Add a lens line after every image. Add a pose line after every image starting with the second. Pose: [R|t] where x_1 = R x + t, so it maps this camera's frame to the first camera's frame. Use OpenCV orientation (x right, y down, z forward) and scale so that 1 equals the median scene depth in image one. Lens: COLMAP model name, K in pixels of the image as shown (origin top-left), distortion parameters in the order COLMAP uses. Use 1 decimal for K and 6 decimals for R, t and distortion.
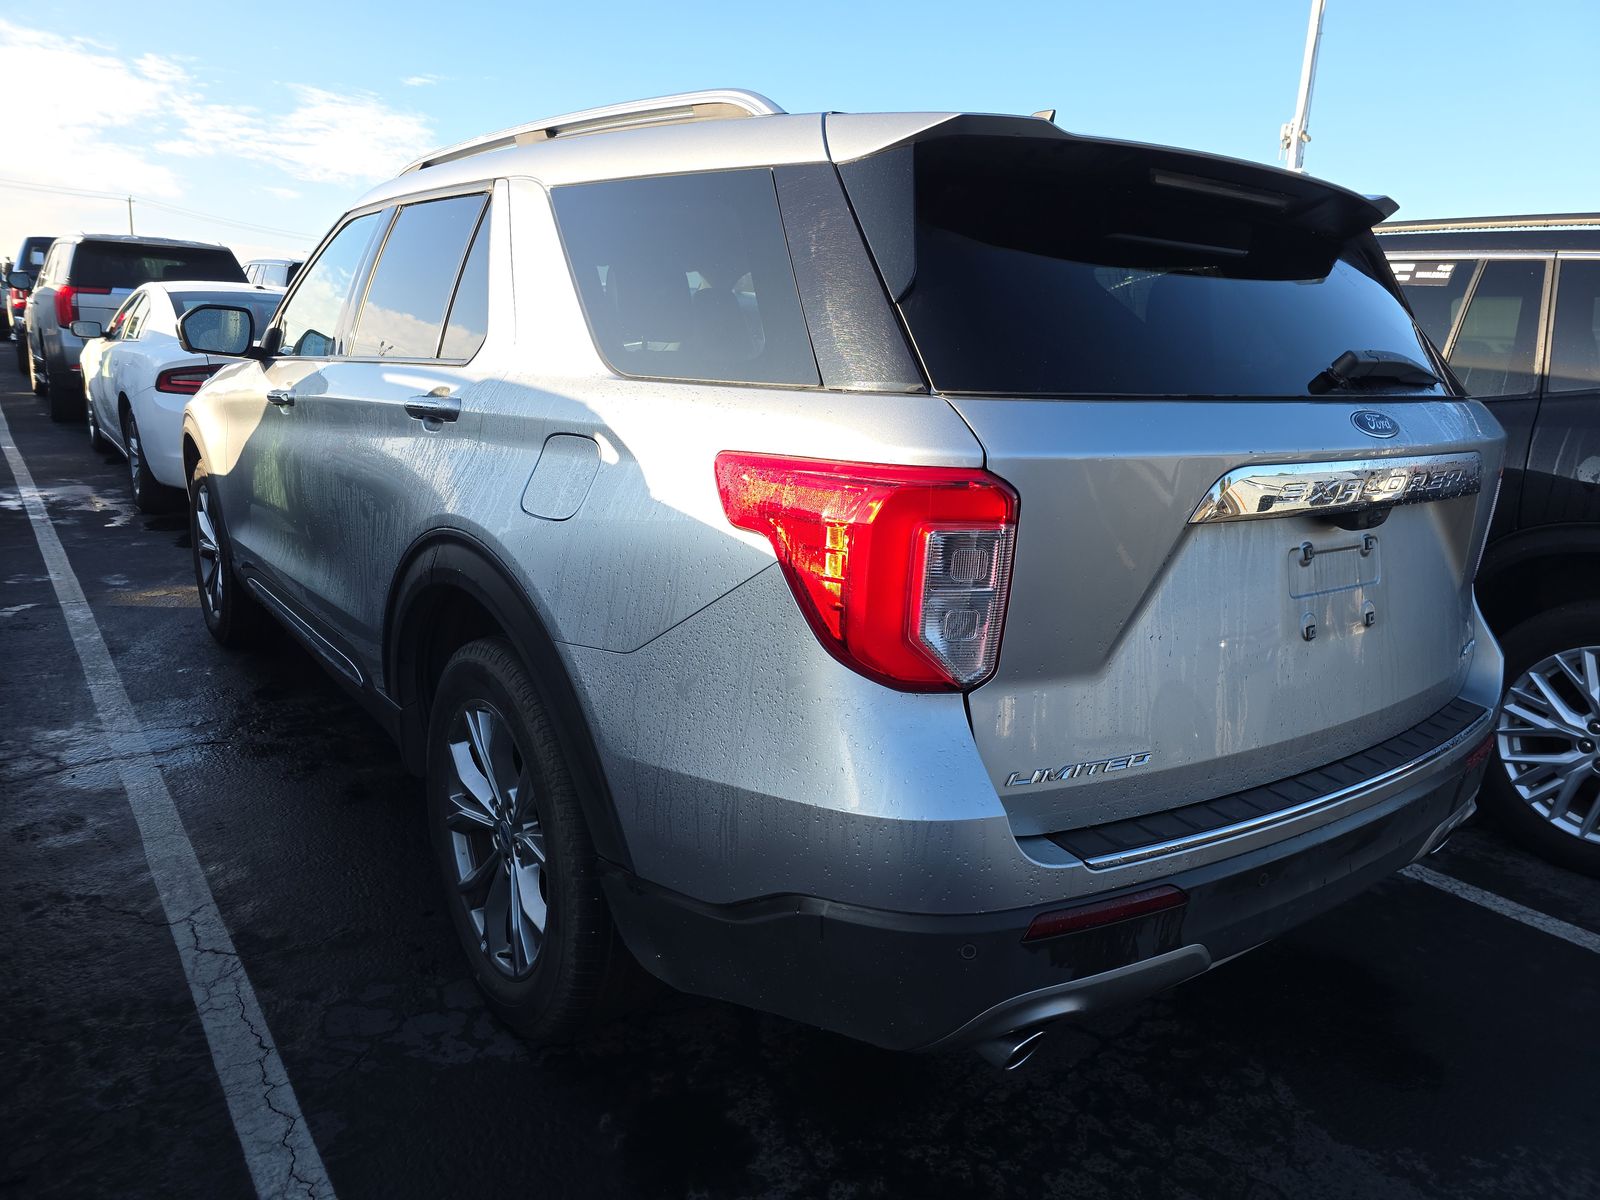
lens RADIAL K [[1075.5, 0, 794.5], [0, 1075.5, 600.4], [0, 0, 1]] dist [0.041945, -0.027067]
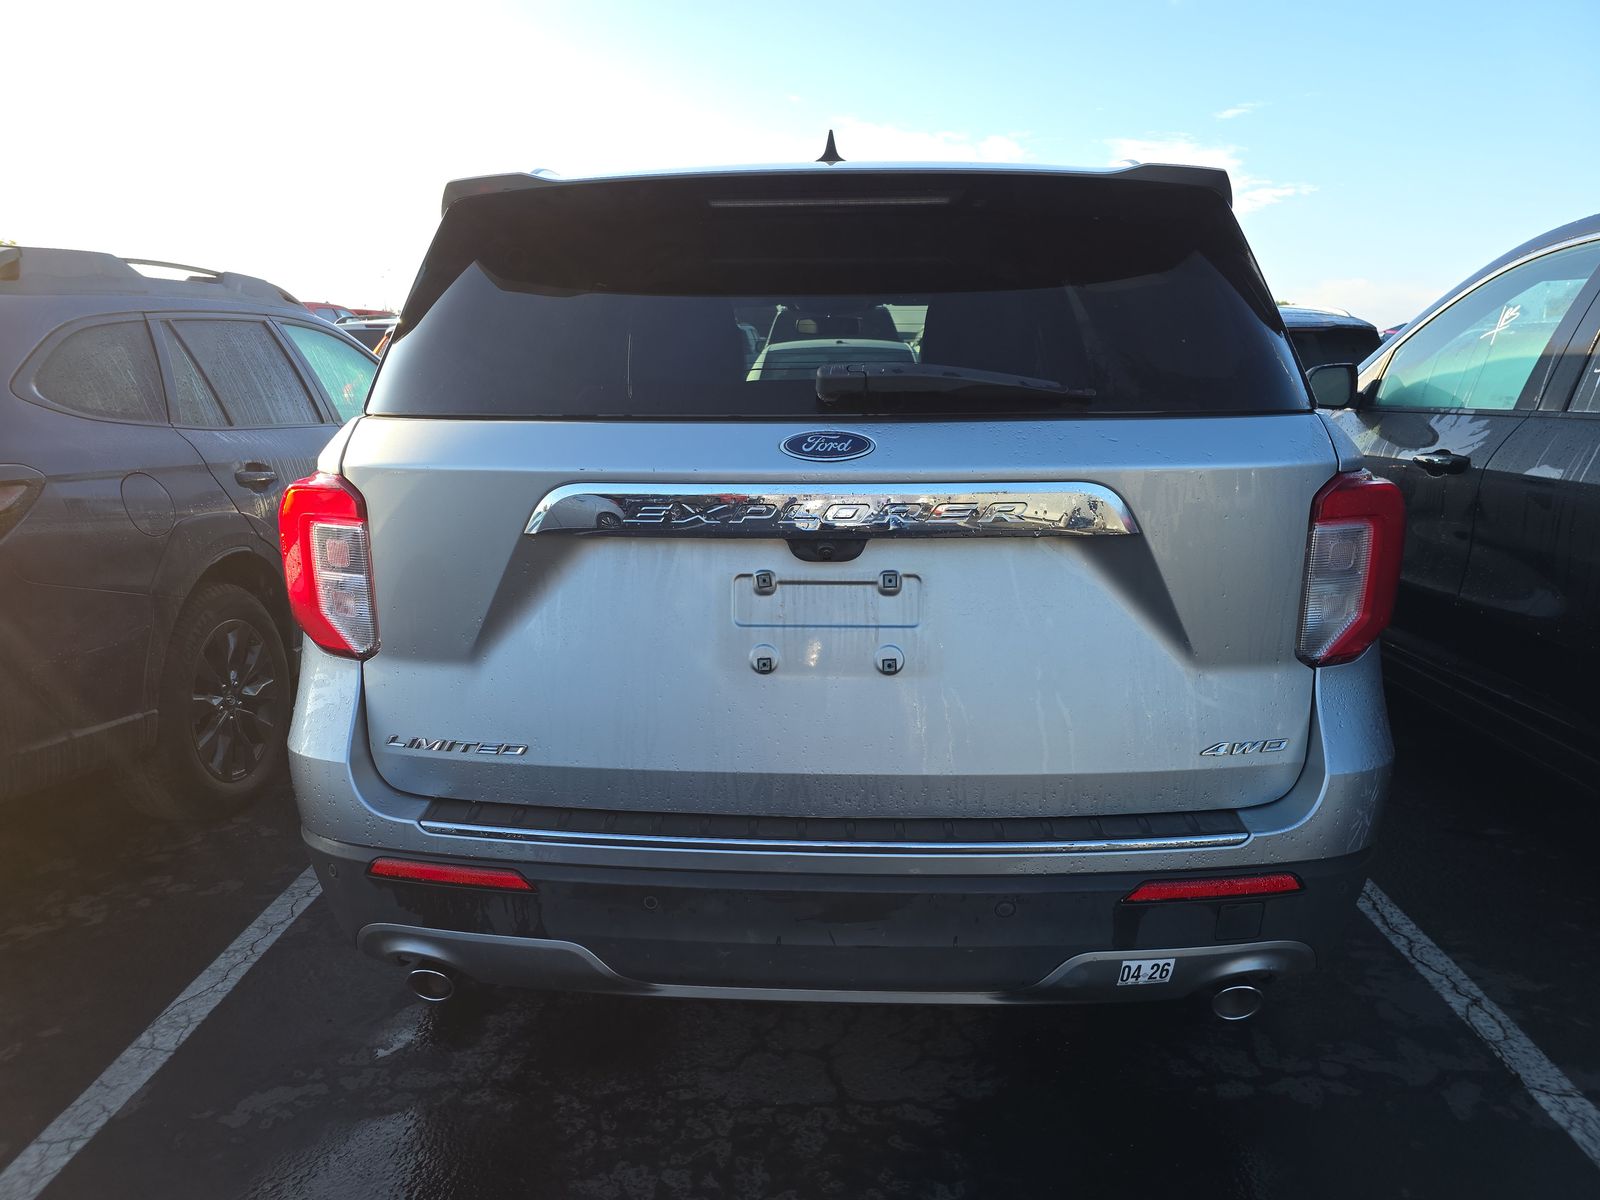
lens RADIAL K [[1075.5, 0, 793.4], [0, 1075.5, 596.5], [0, 0, 1]] dist [0.041945, -0.027067]
pose [[0.779215, 0.089778, -0.620294, 0.975722], [-0.109630, 0.993954, 0.006142, -0.036006], [0.617095, 0.063217, 0.784346, 0.253714]]
